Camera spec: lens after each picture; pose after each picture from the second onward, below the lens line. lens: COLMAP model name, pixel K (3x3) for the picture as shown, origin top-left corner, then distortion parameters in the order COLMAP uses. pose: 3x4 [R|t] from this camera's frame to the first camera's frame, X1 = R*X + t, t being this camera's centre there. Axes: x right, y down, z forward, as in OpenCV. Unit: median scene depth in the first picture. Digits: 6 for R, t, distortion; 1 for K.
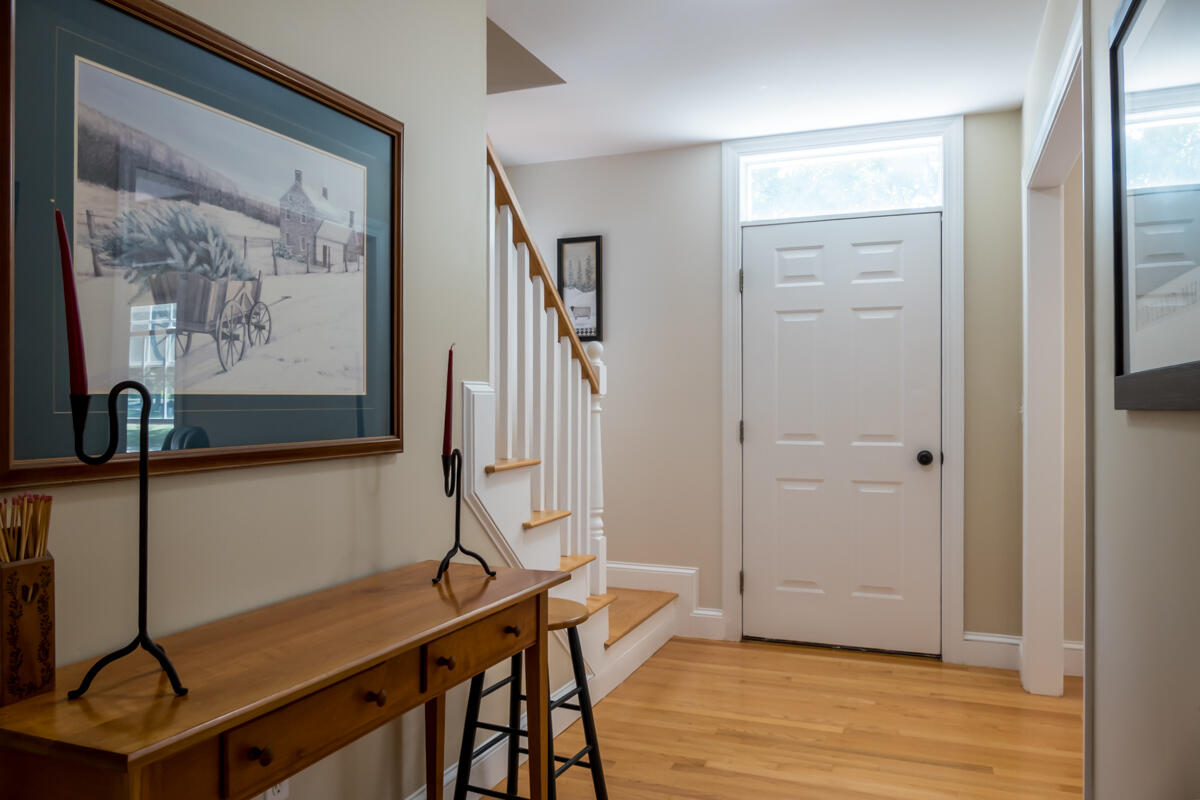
lens RADIAL K [[866.6, 0, 601.5], [0, 866.6, 402.8], [0, 0, 1]] dist [-0.007631, -0.001286]
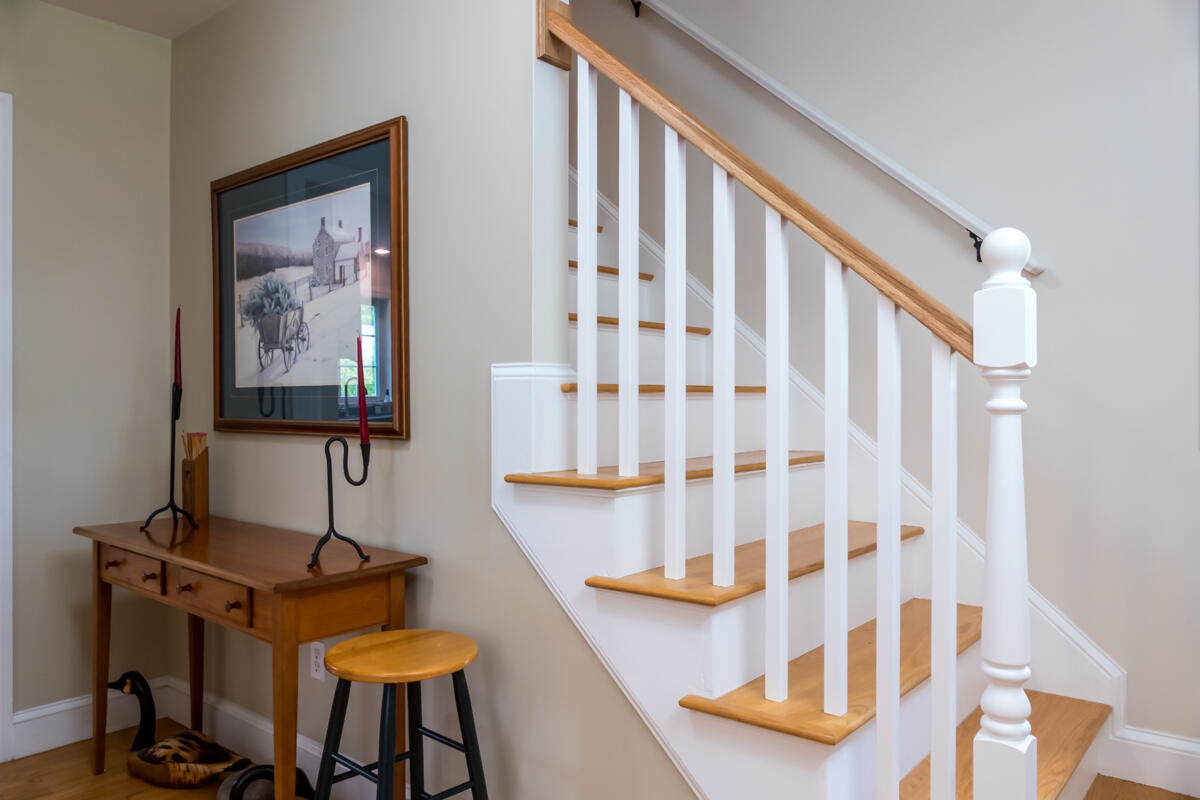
lens RADIAL K [[866.6, 0, 601.0], [0, 866.6, 393.4], [0, 0, 1]] dist [-0.007631, -0.001286]
pose [[-0.302589, 0.000019, -0.953121, 0.865148], [0.002615, 0.999996, -0.000810, 0.005734], [0.953118, -0.002738, -0.302588, 1.974560]]
